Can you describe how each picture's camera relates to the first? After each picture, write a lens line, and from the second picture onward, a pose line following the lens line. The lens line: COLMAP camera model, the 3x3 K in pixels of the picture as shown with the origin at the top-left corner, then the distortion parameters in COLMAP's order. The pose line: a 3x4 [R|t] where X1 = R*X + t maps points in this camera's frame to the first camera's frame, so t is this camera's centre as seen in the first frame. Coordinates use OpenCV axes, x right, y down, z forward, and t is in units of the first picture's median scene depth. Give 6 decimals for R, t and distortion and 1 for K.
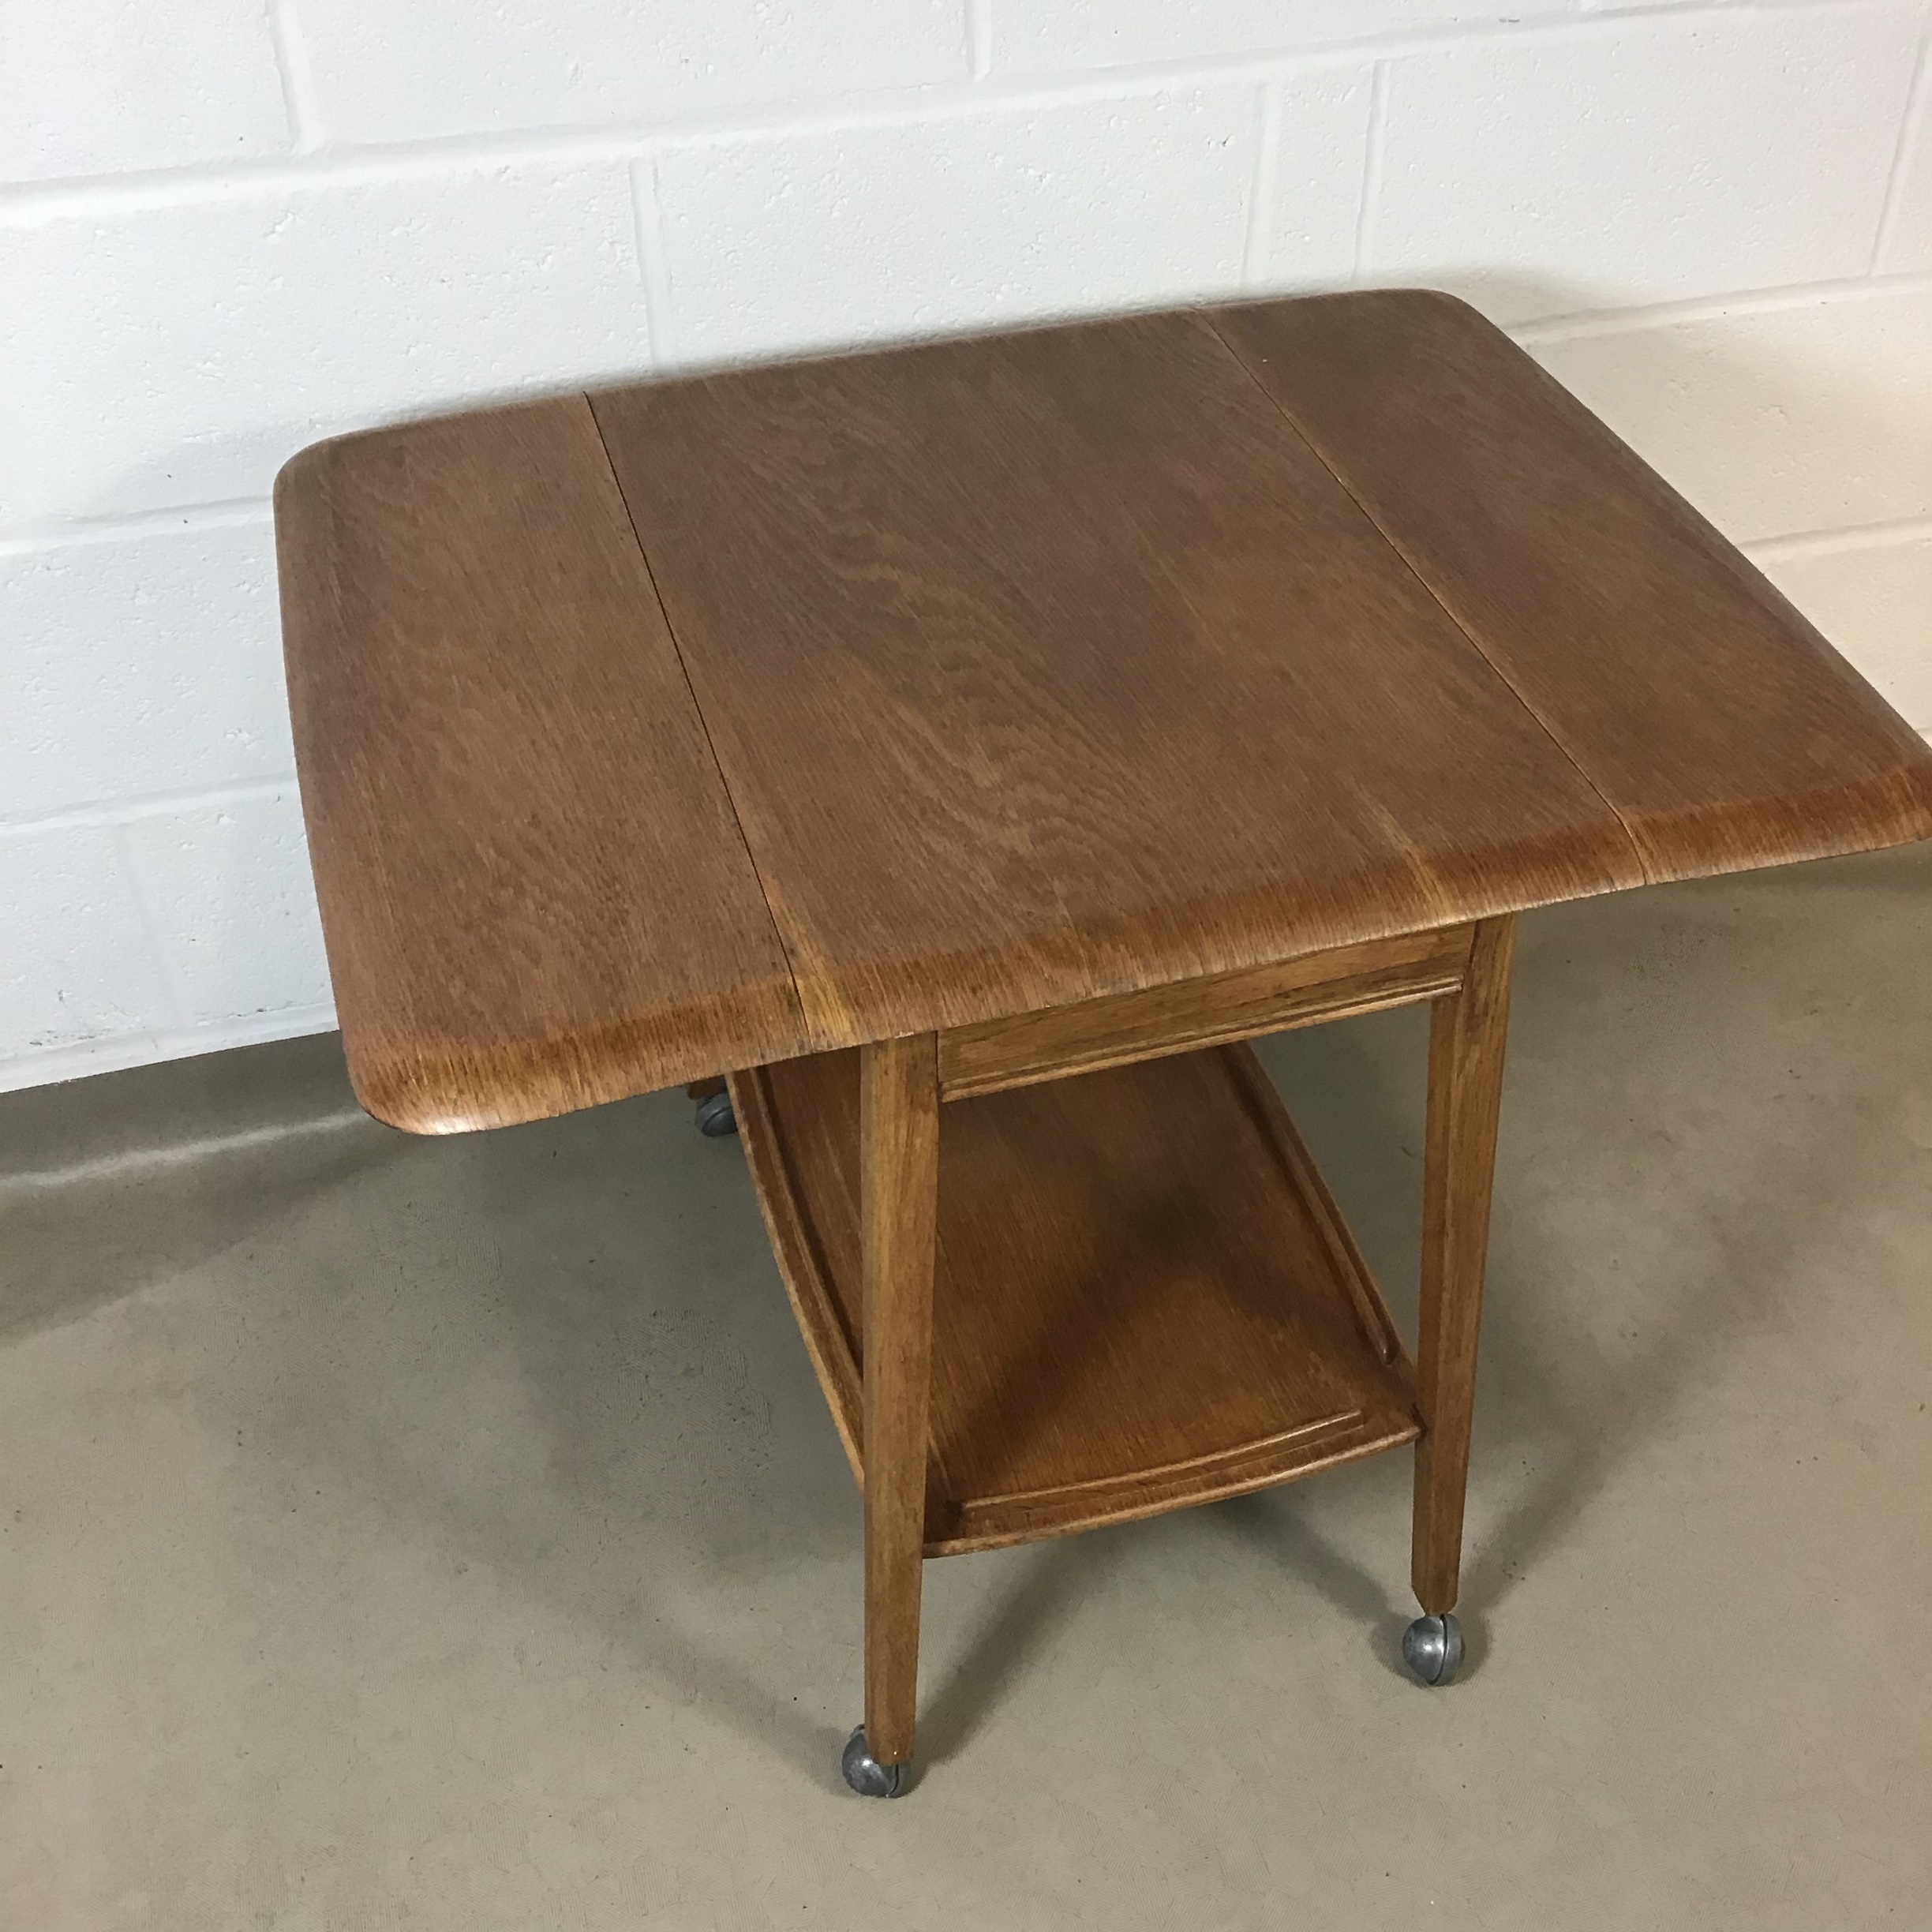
lens RADIAL K [[2245.8, 0, 943.3], [0, 2245.8, 934.5], [0, 0, 1]] dist [0.065926, 0.000000]
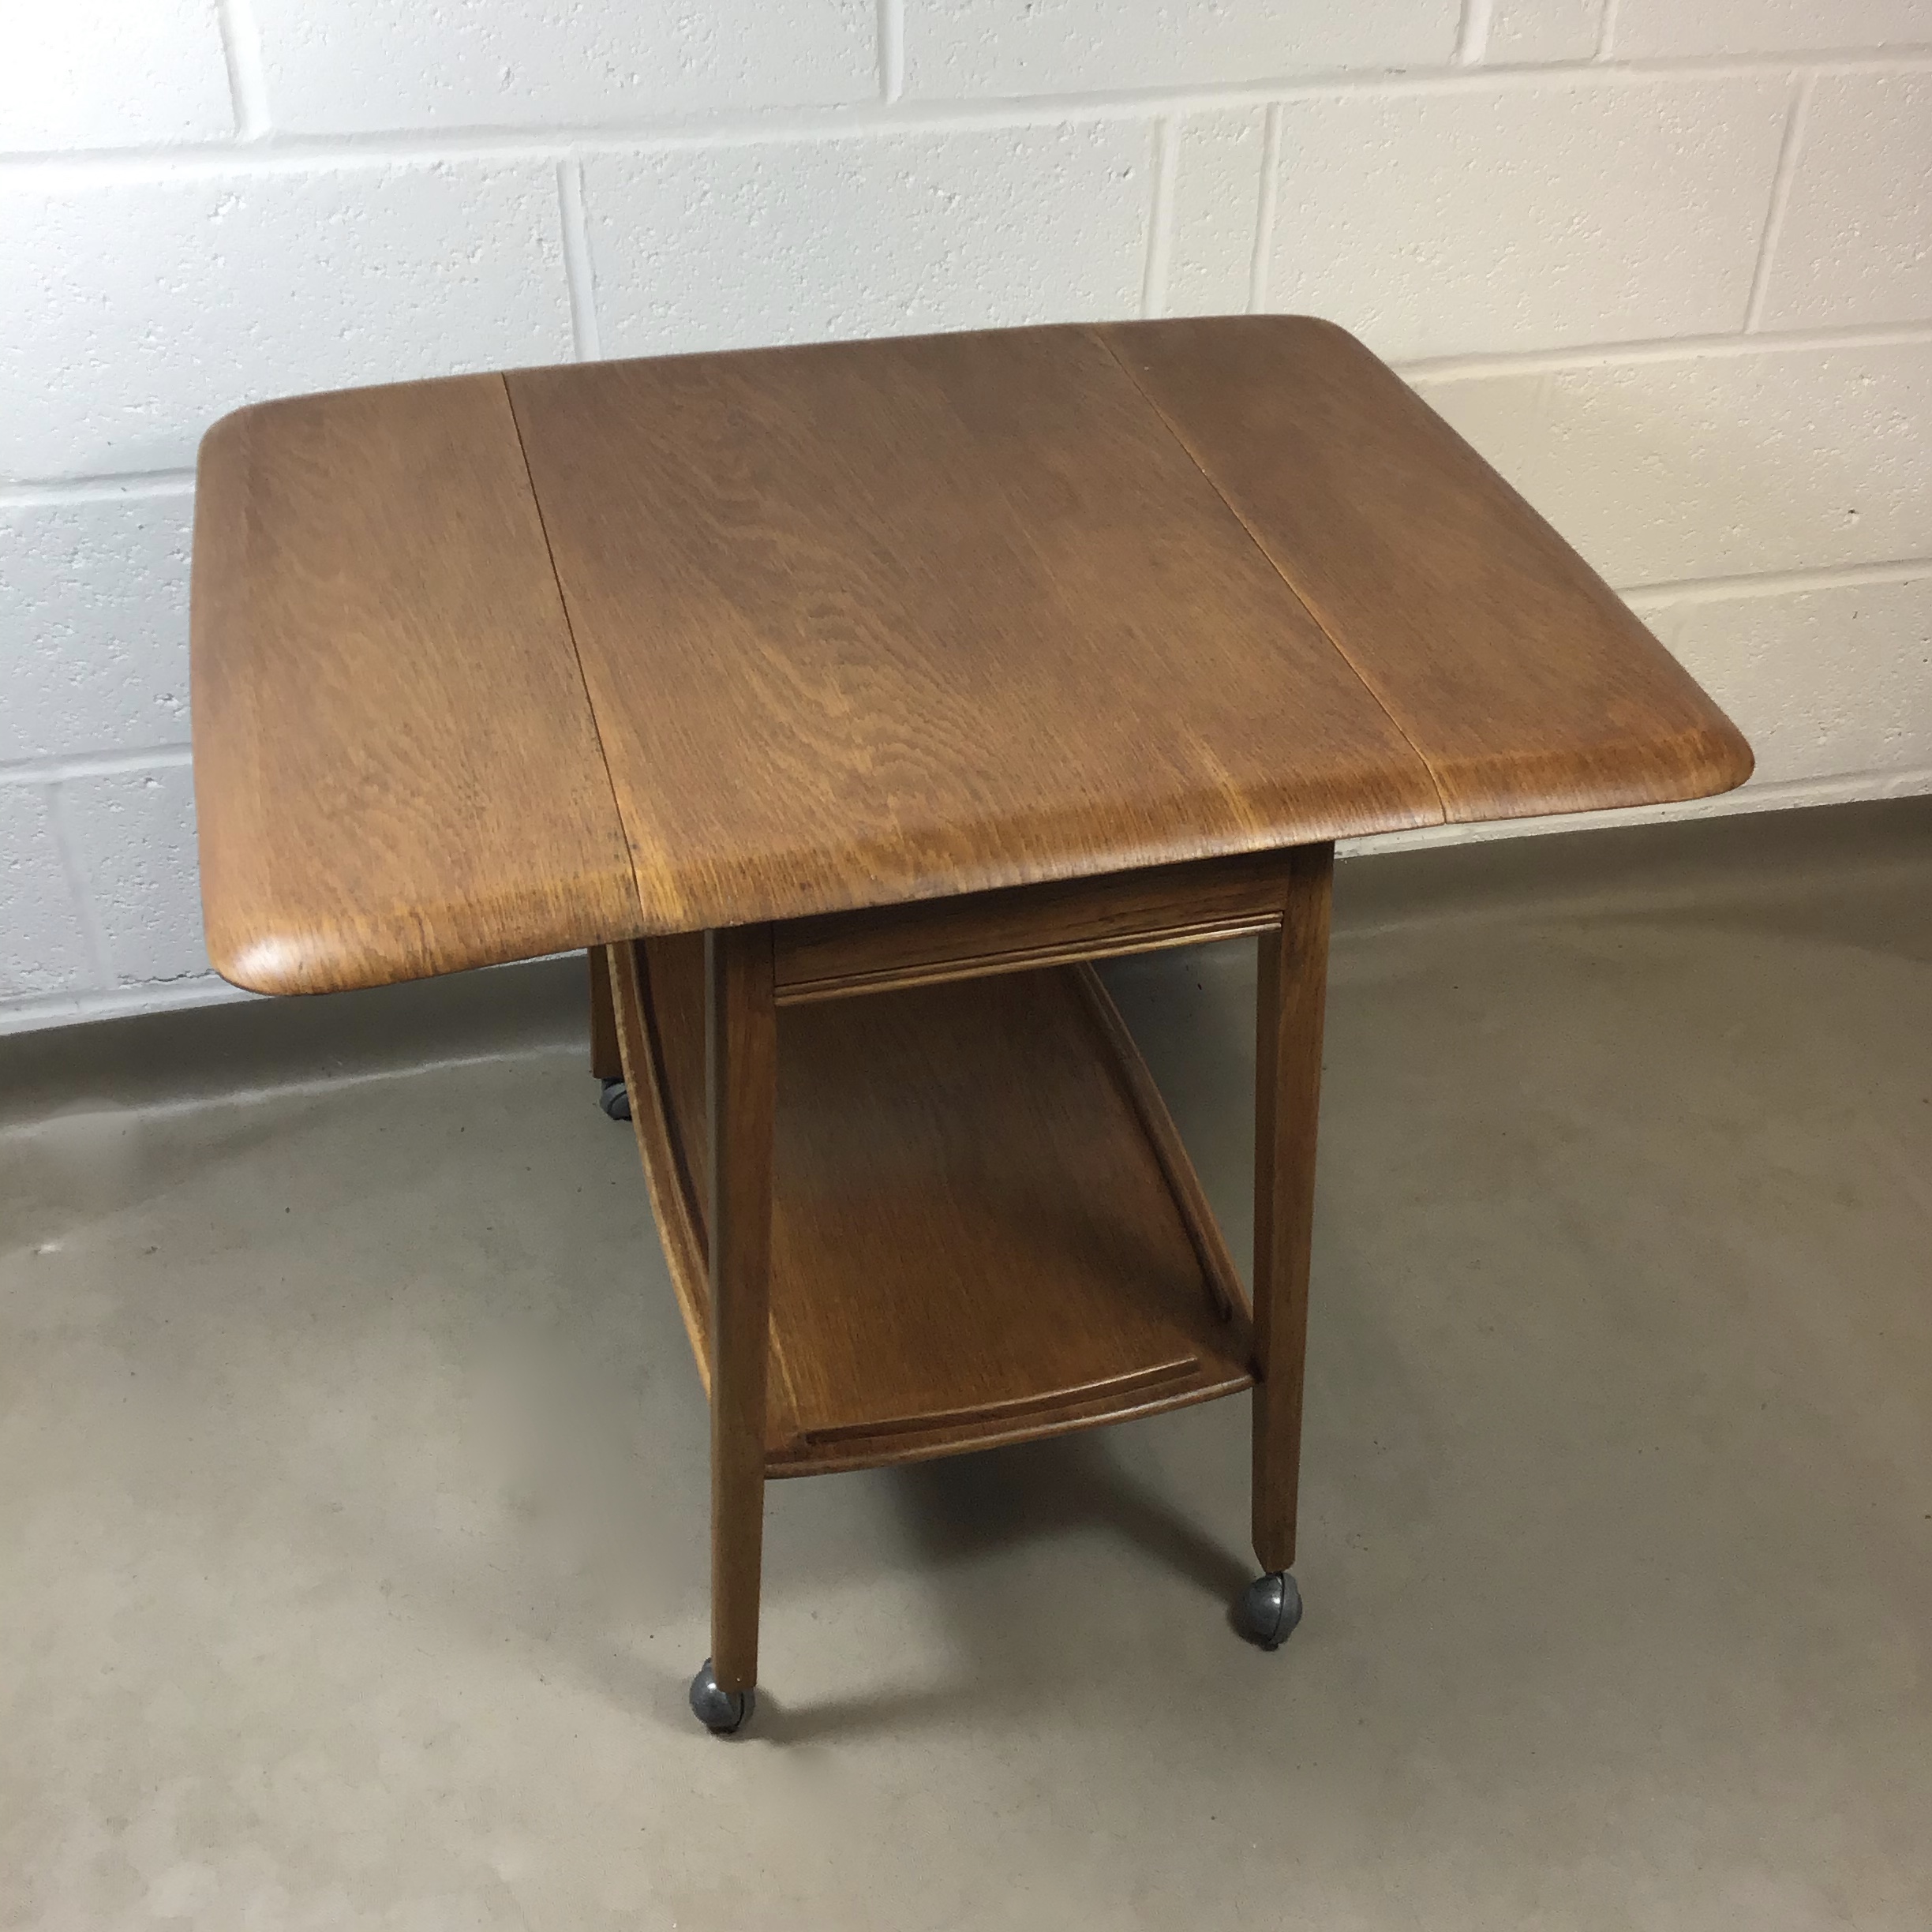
lens RADIAL K [[2230.5, 0, 942.3], [0, 2230.5, 937.5], [0, 0, 1]] dist [0.070782, 0.000000]
pose [[0.999338, 0.036368, 0.000236, 0.060314], [-0.036309, 0.998044, -0.050893, 0.075171], [-0.002086, 0.050850, 0.998704, -0.039849]]
